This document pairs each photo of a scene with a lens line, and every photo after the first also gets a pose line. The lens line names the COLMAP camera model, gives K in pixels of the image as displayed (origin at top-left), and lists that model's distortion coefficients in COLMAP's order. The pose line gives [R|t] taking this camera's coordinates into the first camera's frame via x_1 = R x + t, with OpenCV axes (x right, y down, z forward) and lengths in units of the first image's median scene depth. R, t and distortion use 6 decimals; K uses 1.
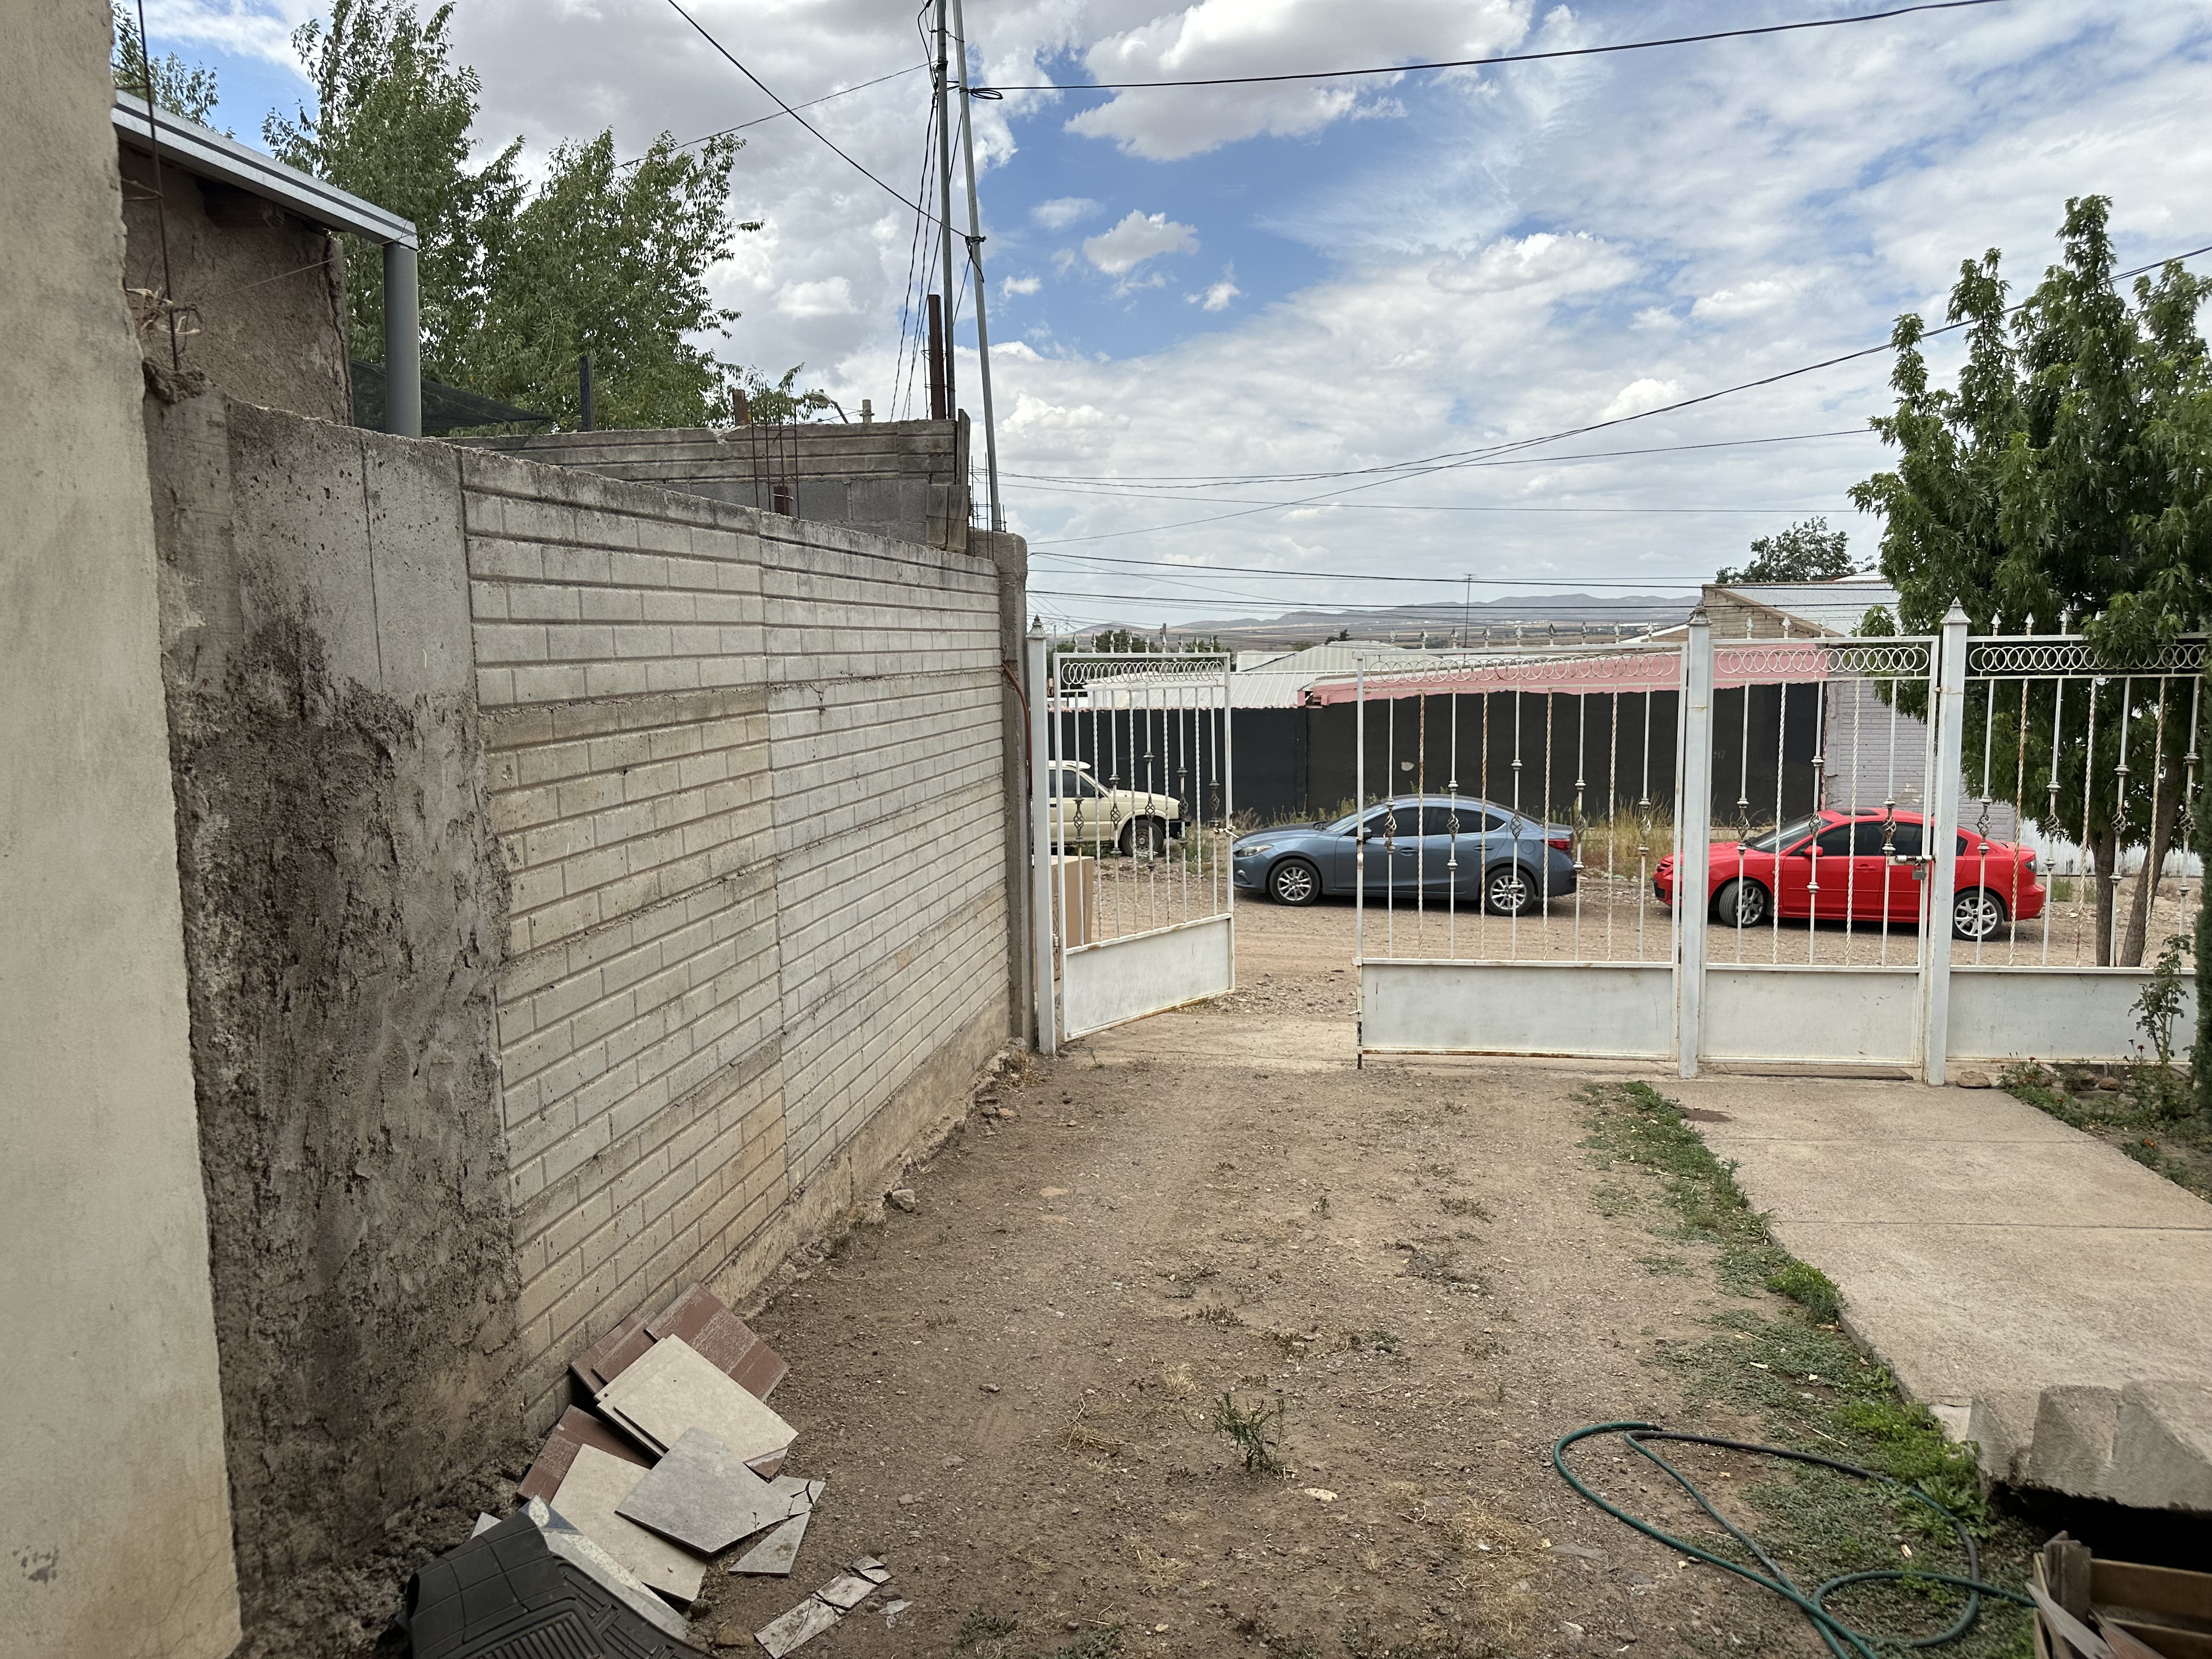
lens RADIAL K [[1569.3, 0, 1106.0], [0, 1569.3, 829.5], [0, 0, 1]] dist [0.114264, -0.165792]
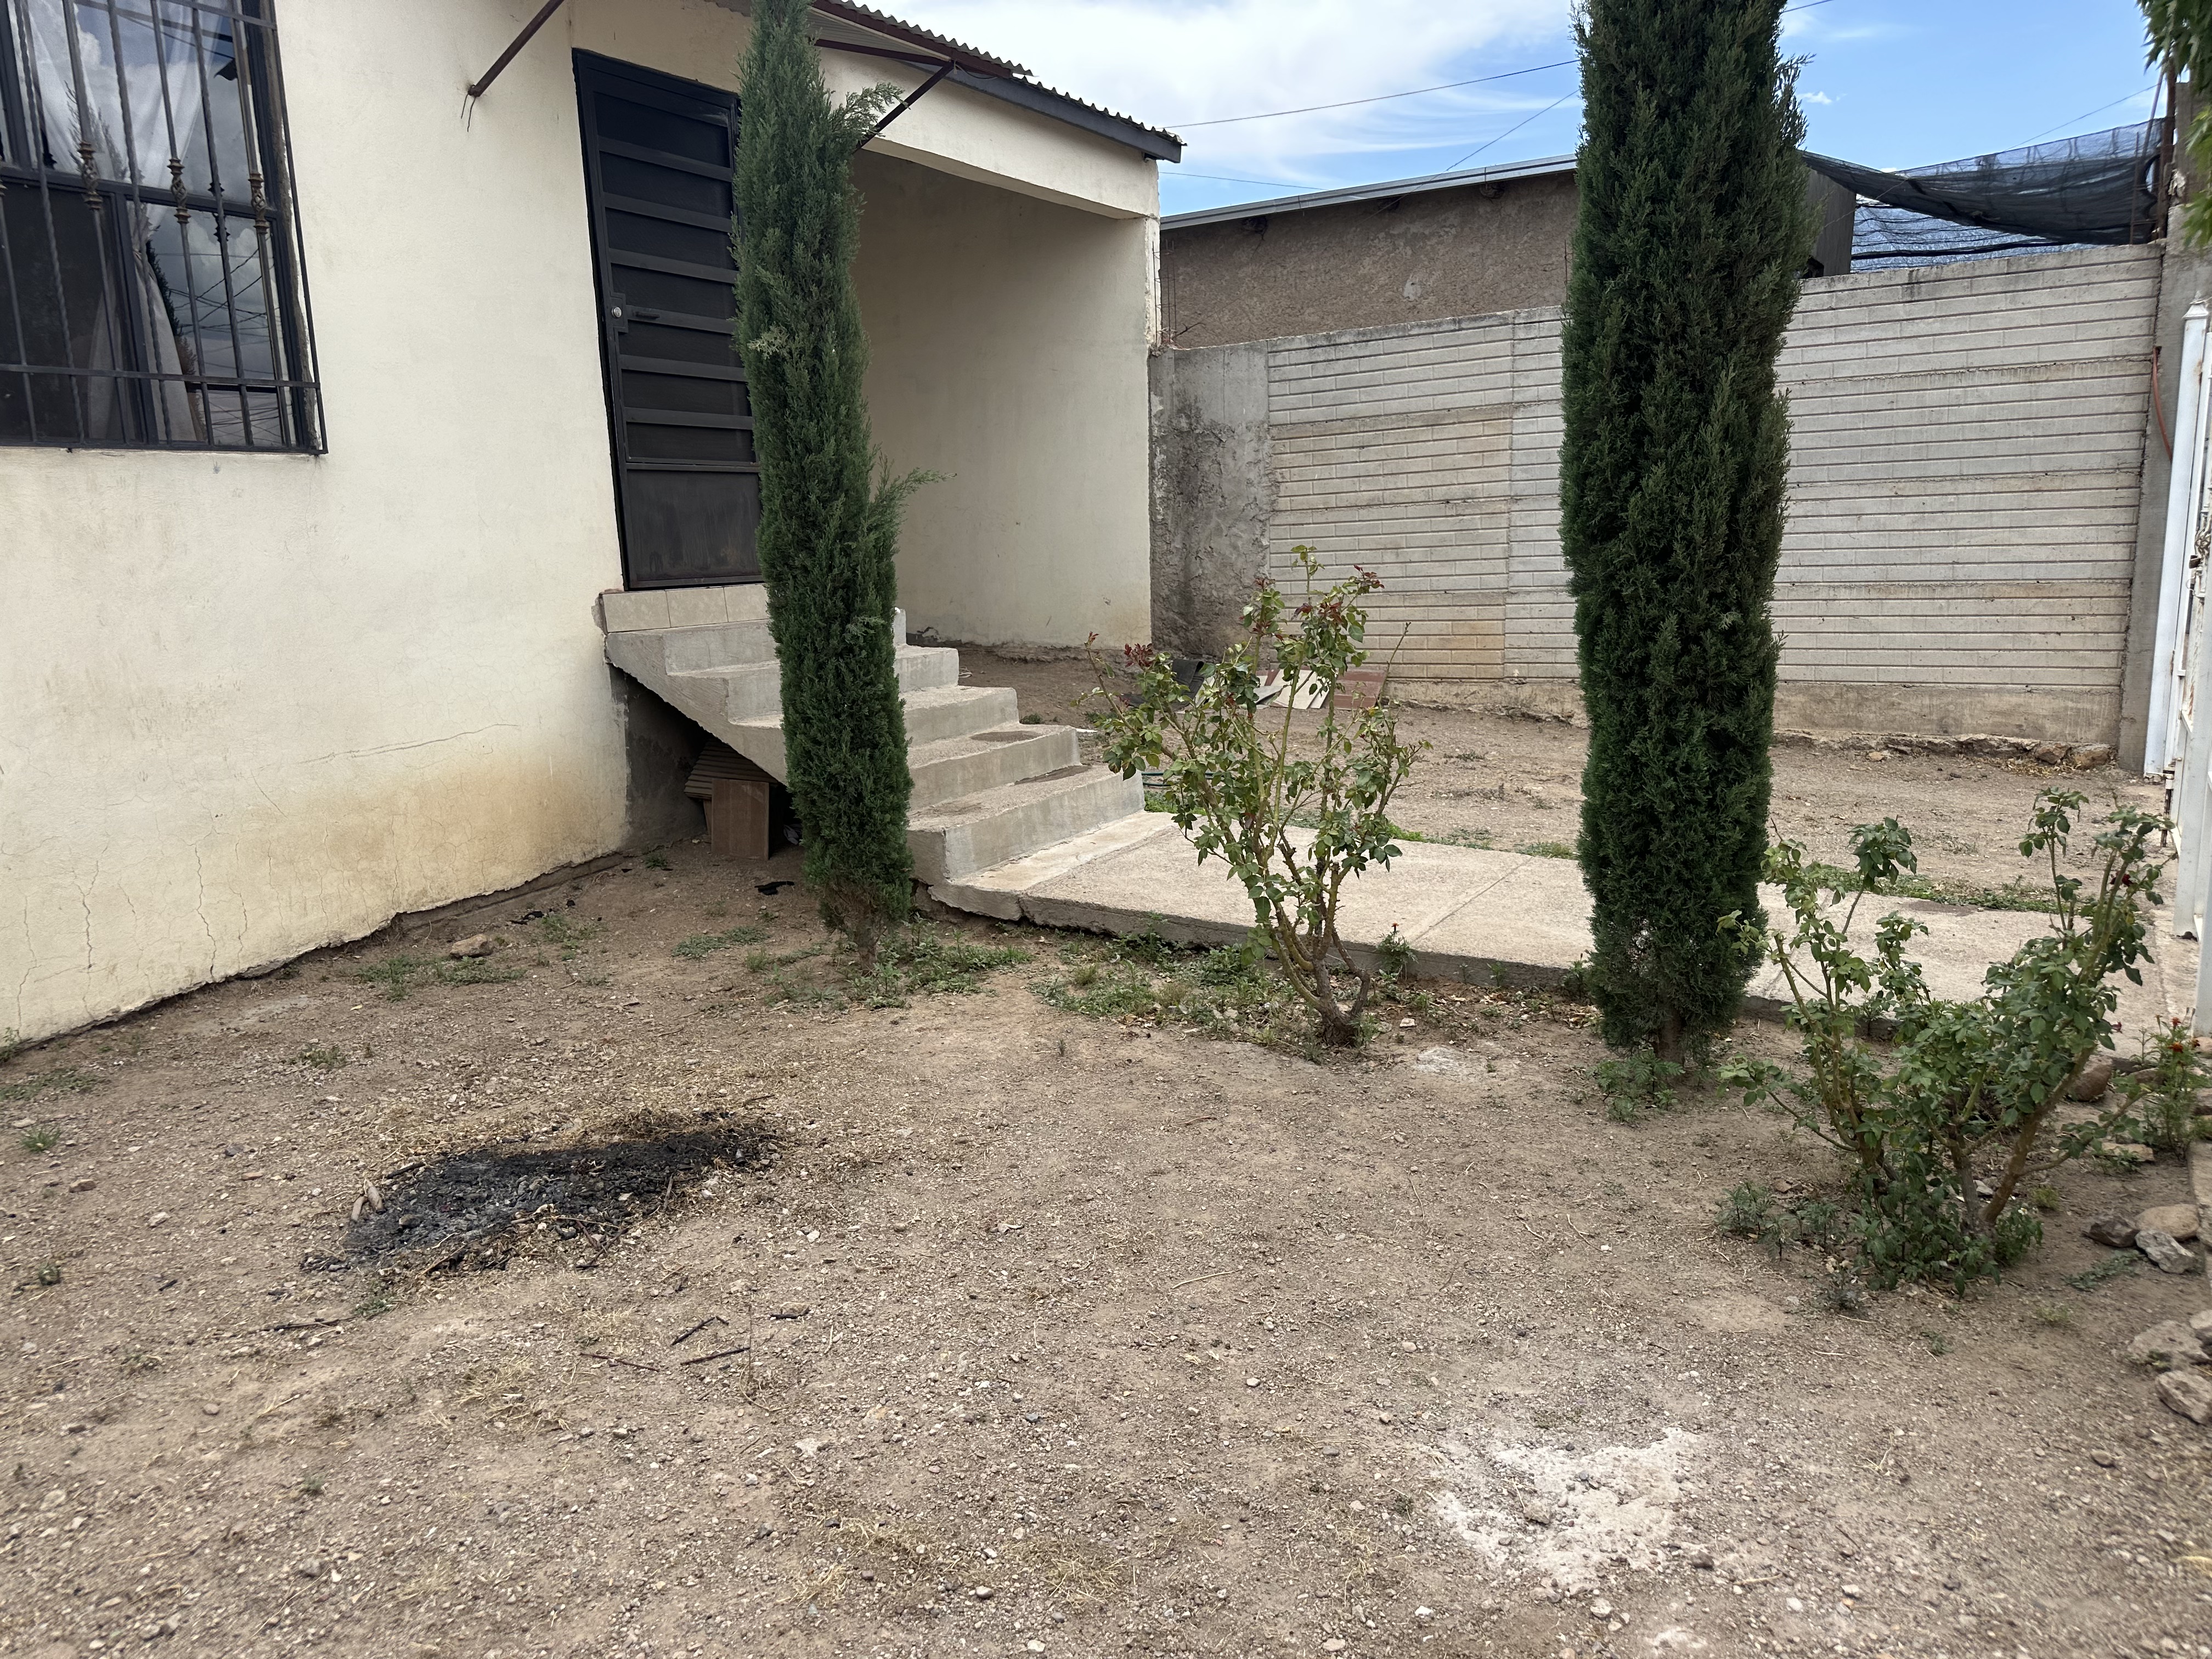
lens RADIAL K [[1569.3, 0, 1106.0], [0, 1569.3, 829.5], [0, 0, 1]] dist [0.114264, -0.165792]
pose [[-0.398558, 0.202113, -0.894596, 2.743271], [-0.061076, 0.967402, 0.245772, -0.053540], [0.915107, 0.152593, -0.373222, 2.038436]]
